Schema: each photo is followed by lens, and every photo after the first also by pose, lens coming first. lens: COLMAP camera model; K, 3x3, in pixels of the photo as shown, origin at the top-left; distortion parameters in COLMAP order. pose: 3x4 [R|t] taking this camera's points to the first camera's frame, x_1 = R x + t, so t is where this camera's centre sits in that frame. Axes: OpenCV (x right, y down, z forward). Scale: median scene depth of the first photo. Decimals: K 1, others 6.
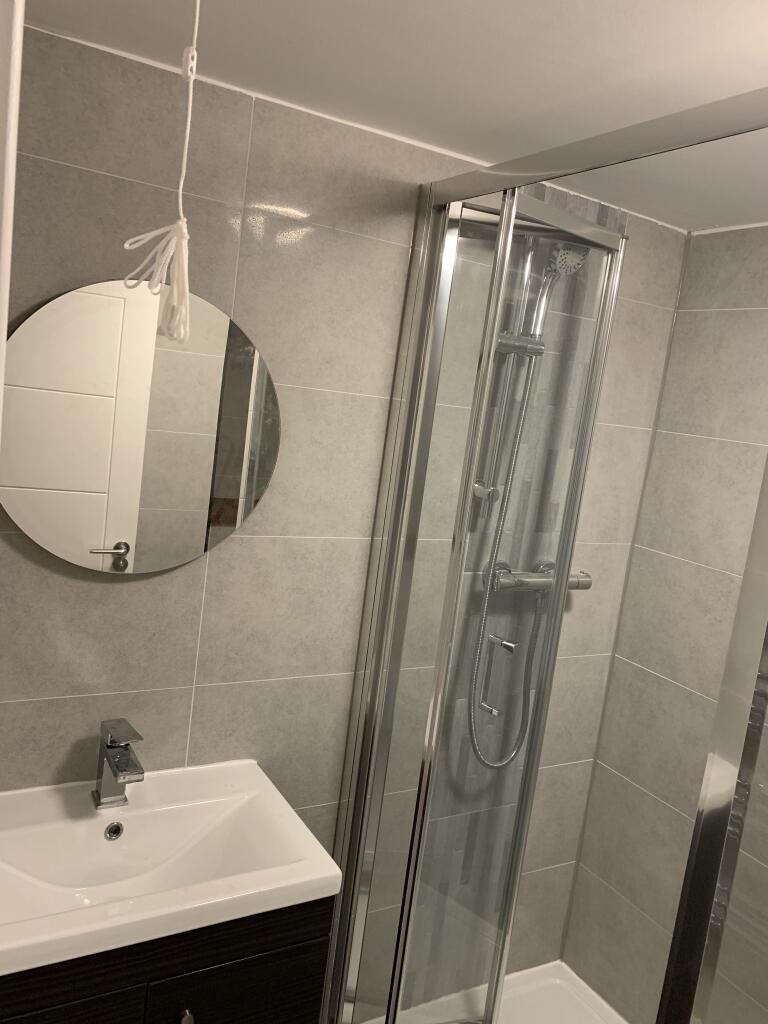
lens RADIAL K [[786.0, 0, 365.6], [0, 786.0, 502.7], [0, 0, 1]] dist [0.032697, -0.049928]
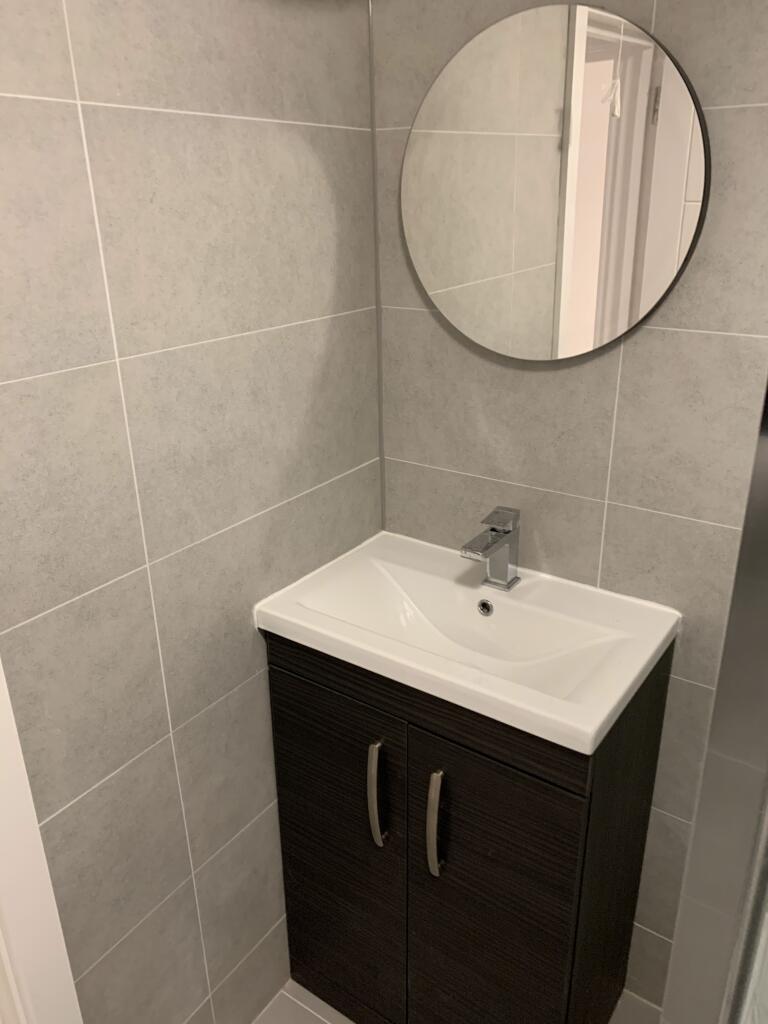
lens RADIAL K [[786.0, 0, 386.0], [0, 786.0, 519.3], [0, 0, 1]] dist [0.032697, -0.049928]
pose [[0.421628, 0.220318, -0.879596, 0.430248], [-0.063447, 0.974824, 0.213758, 0.071179], [0.904546, -0.034319, 0.424992, 0.364430]]
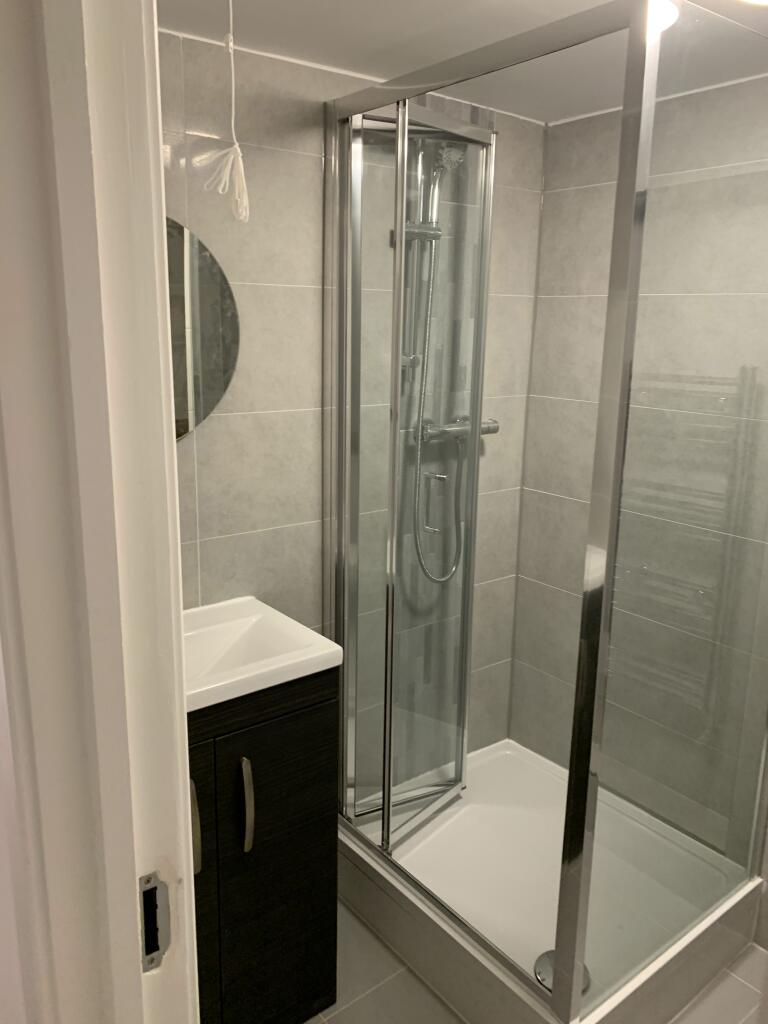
lens RADIAL K [[786.0, 0, 367.3], [0, 786.0, 513.6], [0, 0, 1]] dist [0.032697, -0.049928]
pose [[0.983959, -0.140702, 0.109670, -0.080030], [0.128356, 0.985324, 0.112521, 0.078797], [-0.123892, -0.096639, 0.987579, -0.231271]]
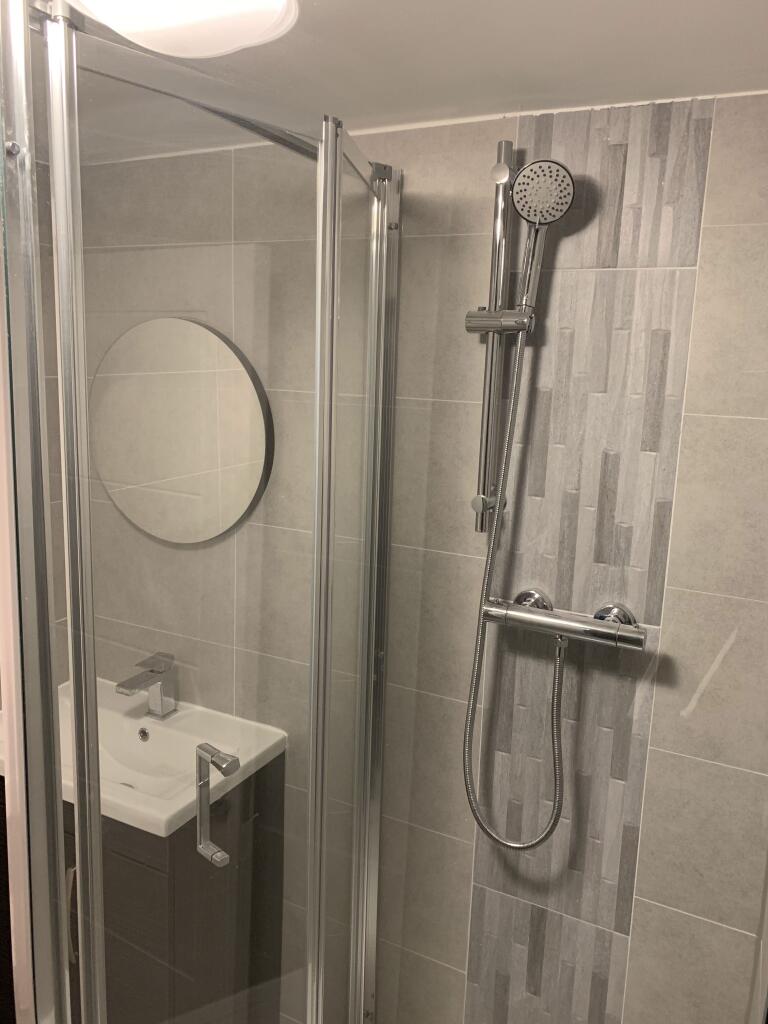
lens RADIAL K [[786.0, 0, 386.1], [0, 786.0, 502.6], [0, 0, 1]] dist [0.032697, -0.049928]
pose [[0.564776, 0.041869, -0.824181, 0.816820], [-0.083287, 0.996505, -0.006450, 0.002096], [0.821031, 0.072286, 0.566289, 0.459919]]
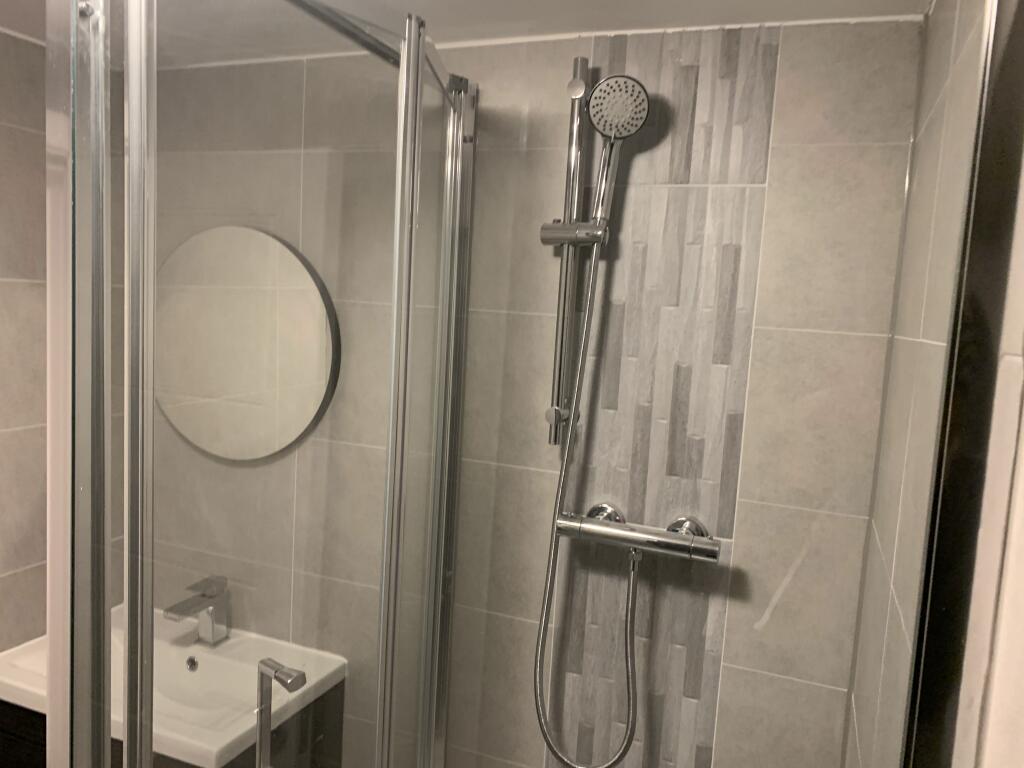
lens RADIAL K [[786.0, 0, 509.1], [0, 786.0, 392.1], [0, 0, 1]] dist [0.032697, -0.049928]
pose [[0.631418, -0.000477, -0.775443, 0.795168], [-0.091277, 0.993002, -0.074935, 0.031907], [0.770052, 0.118095, 0.626956, 0.458199]]
